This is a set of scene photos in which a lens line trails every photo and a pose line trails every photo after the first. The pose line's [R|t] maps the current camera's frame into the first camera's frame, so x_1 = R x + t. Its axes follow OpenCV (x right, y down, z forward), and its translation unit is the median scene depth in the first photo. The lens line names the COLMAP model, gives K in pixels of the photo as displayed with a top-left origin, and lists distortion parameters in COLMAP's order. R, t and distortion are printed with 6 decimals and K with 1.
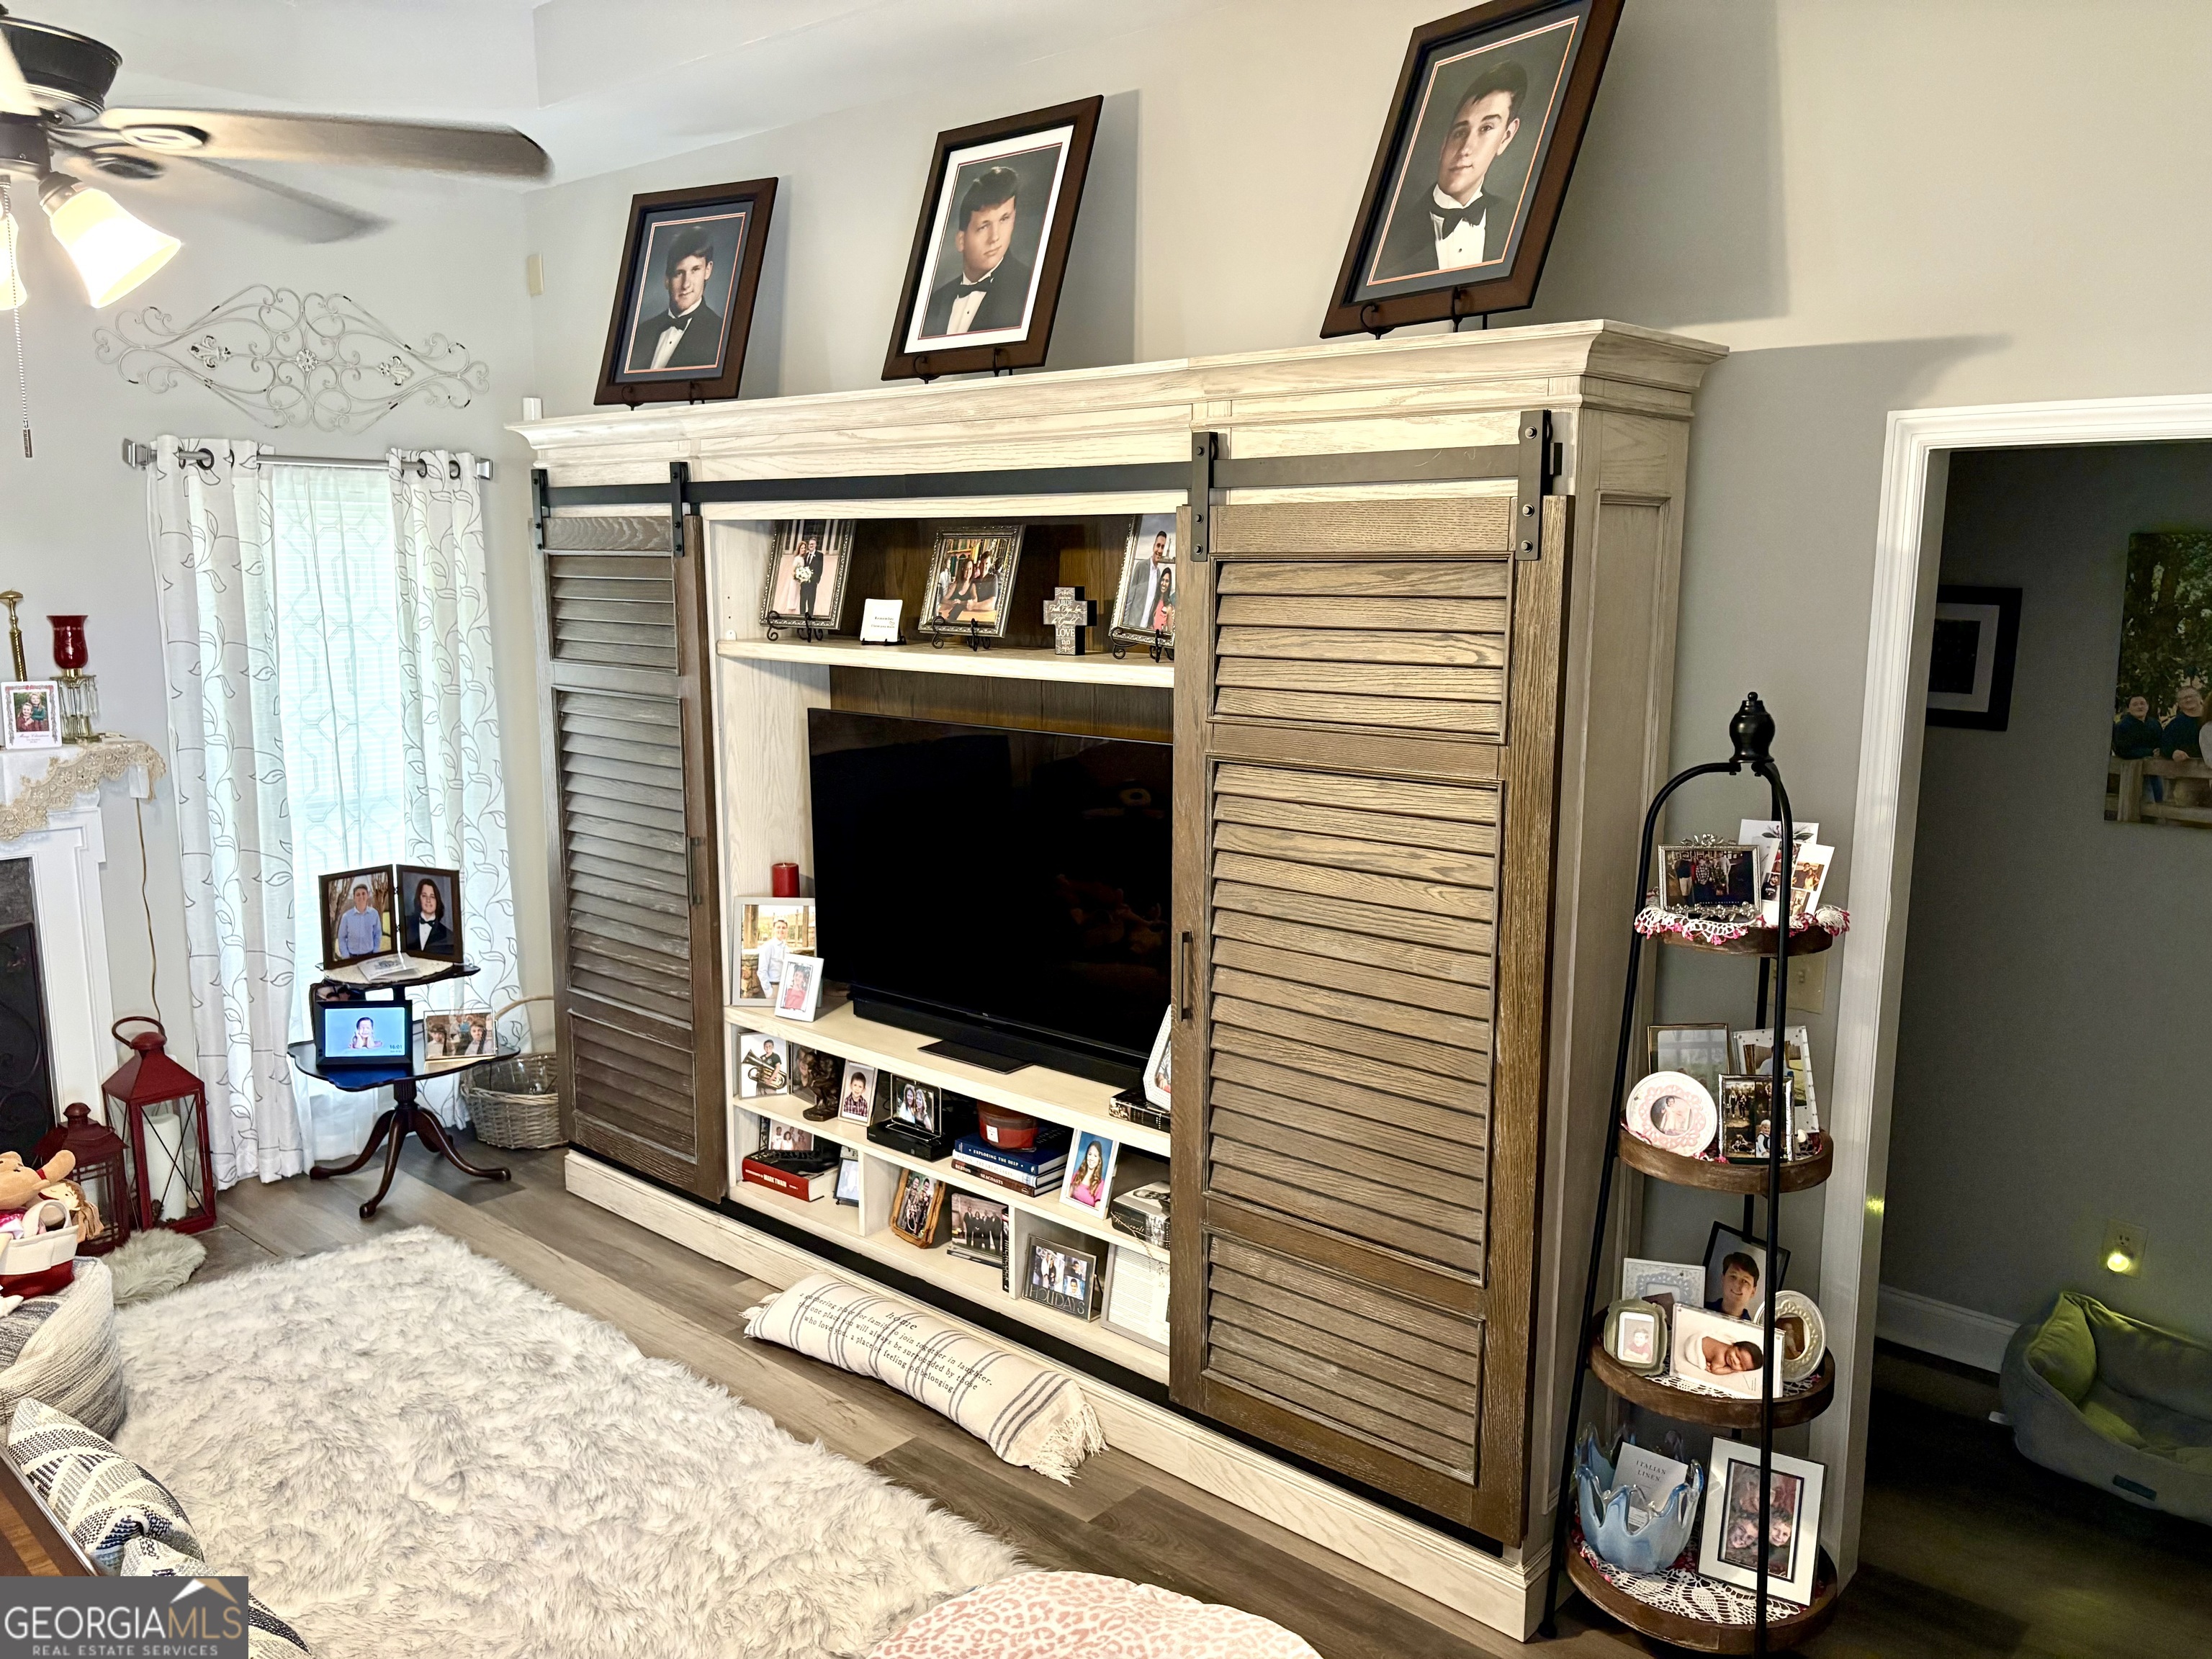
lens RADIAL K [[1674.0, 0, 1106.0], [0, 1674.0, 829.5], [0, 0, 1]] dist [0.088658, -0.178000]
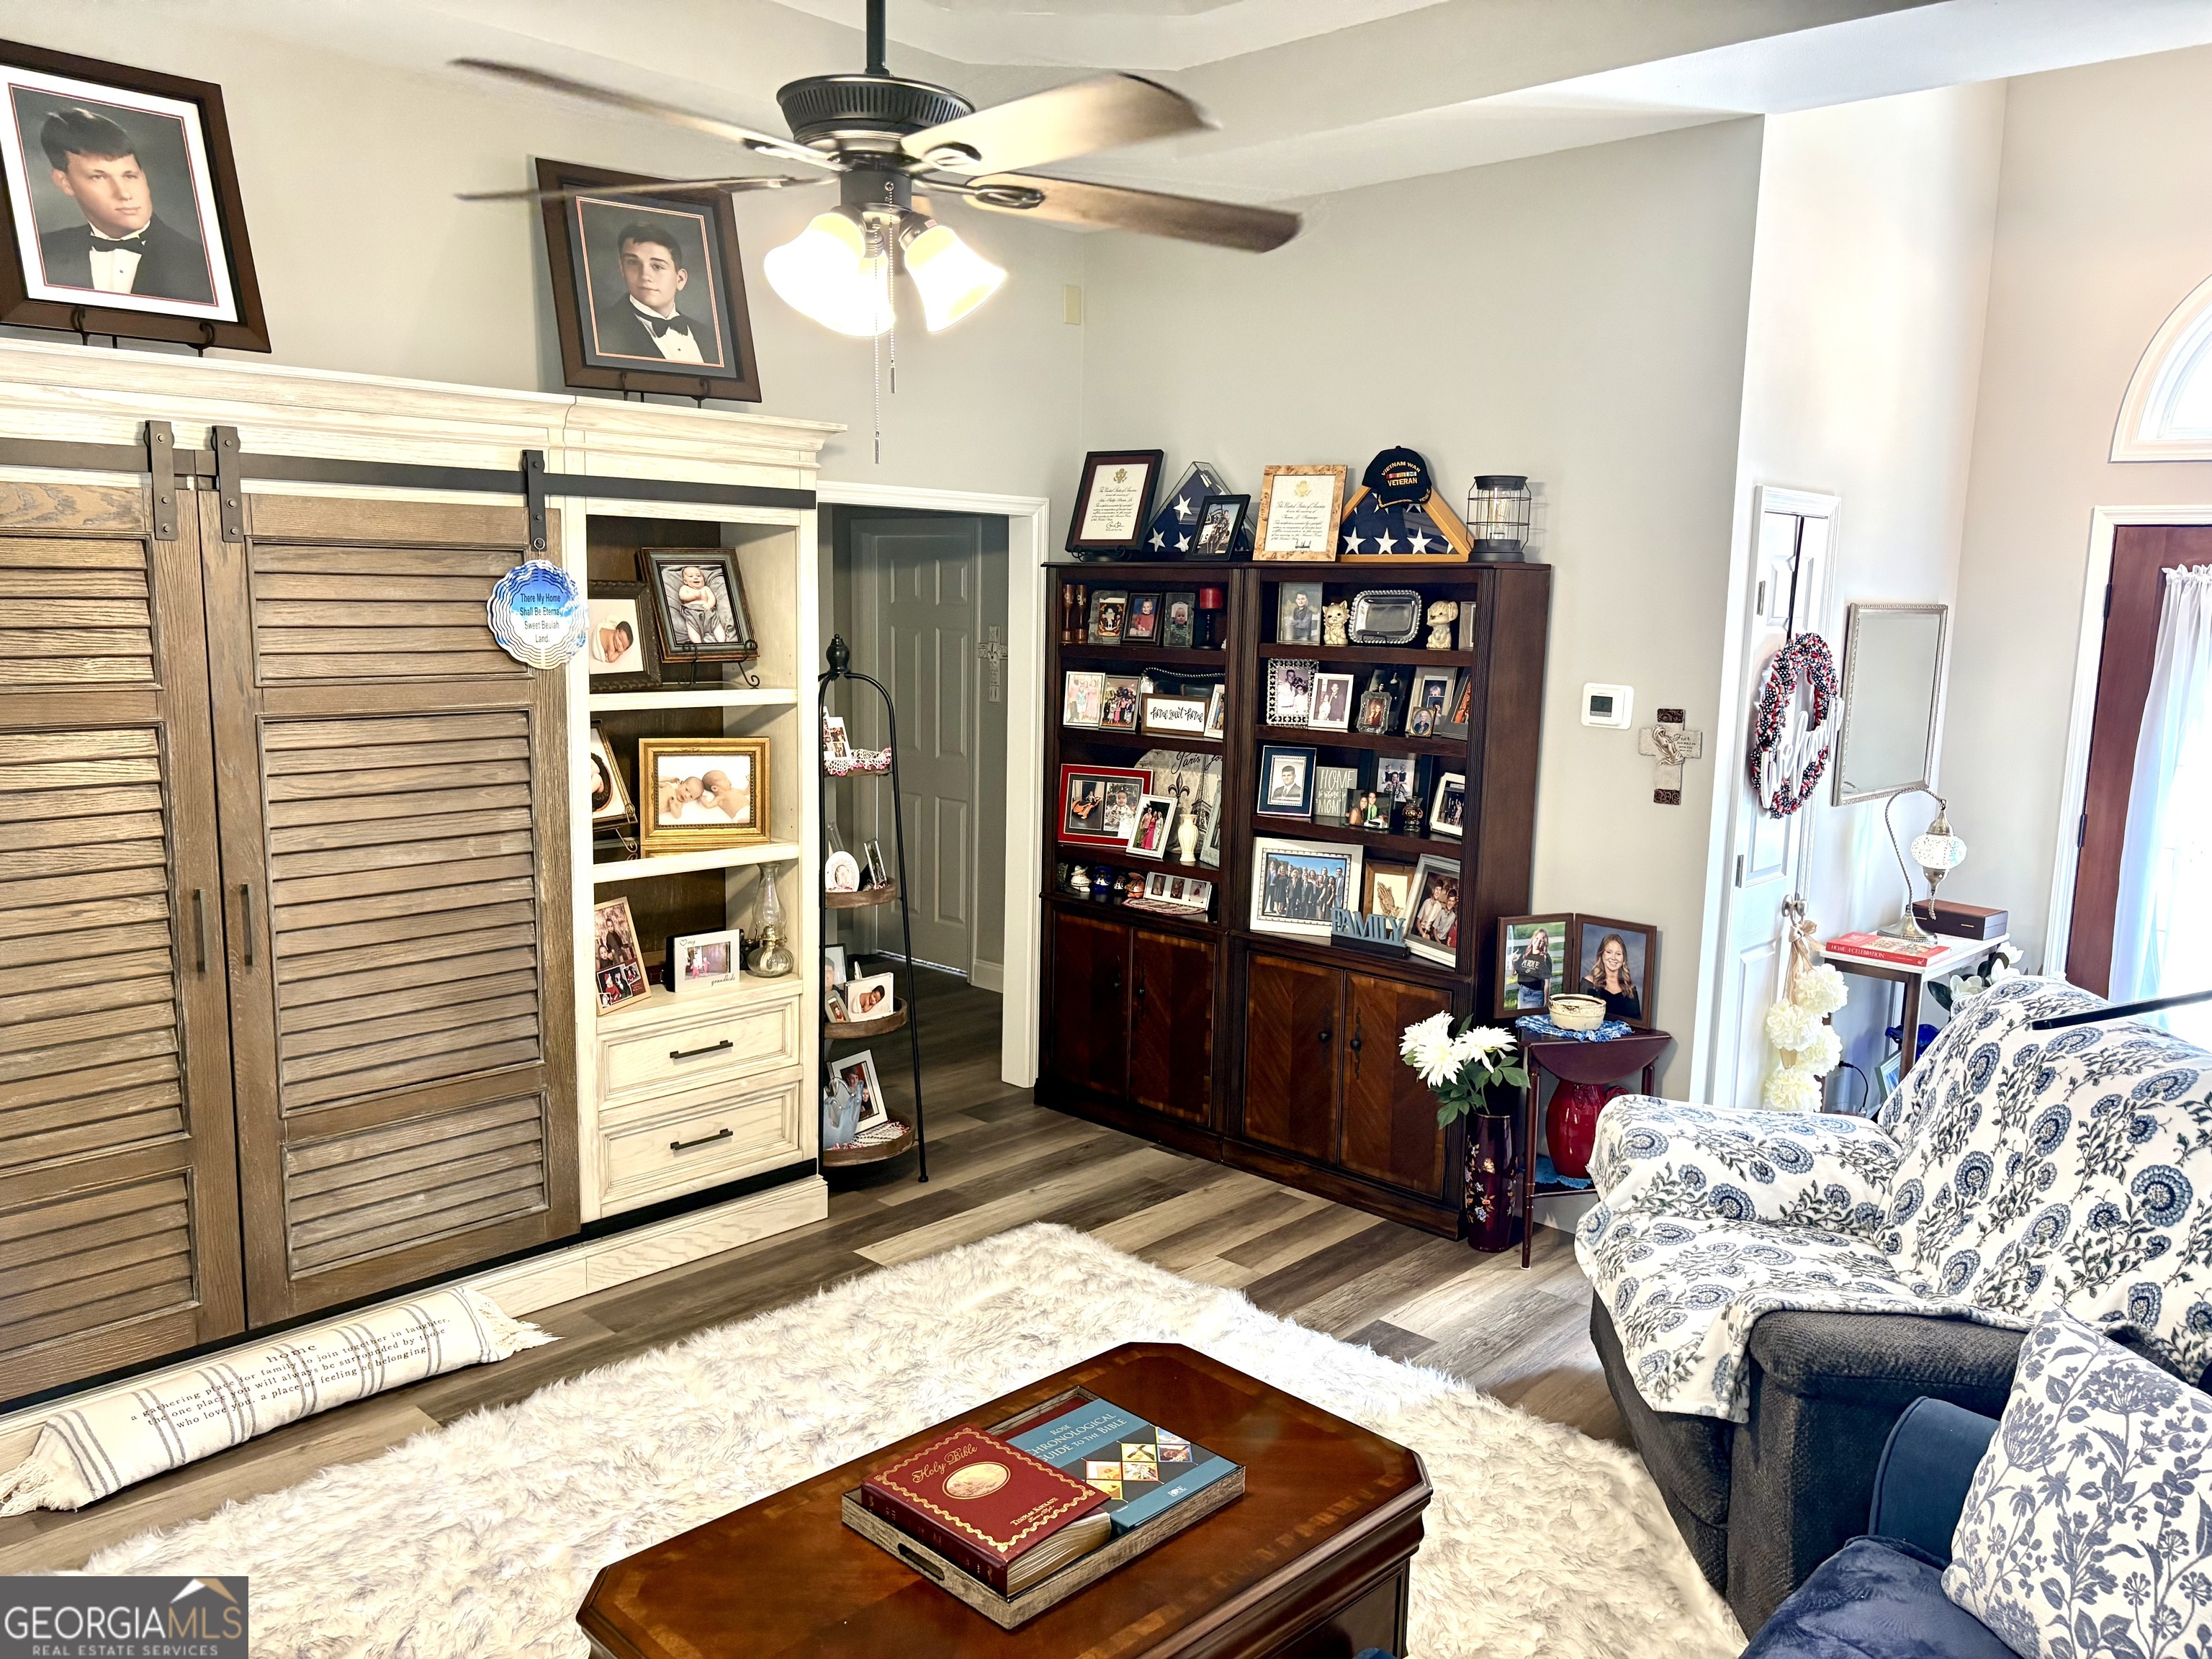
lens RADIAL K [[1648.6, 0, 1106.0], [0, 1648.6, 829.5], [0, 0, 1]] dist [0.044664, -0.001123]
pose [[-0.168357, -0.161705, 0.972372, -1.152774], [0.145869, 0.971505, 0.186816, -0.109382], [-0.974873, 0.173291, -0.139972, 0.693364]]
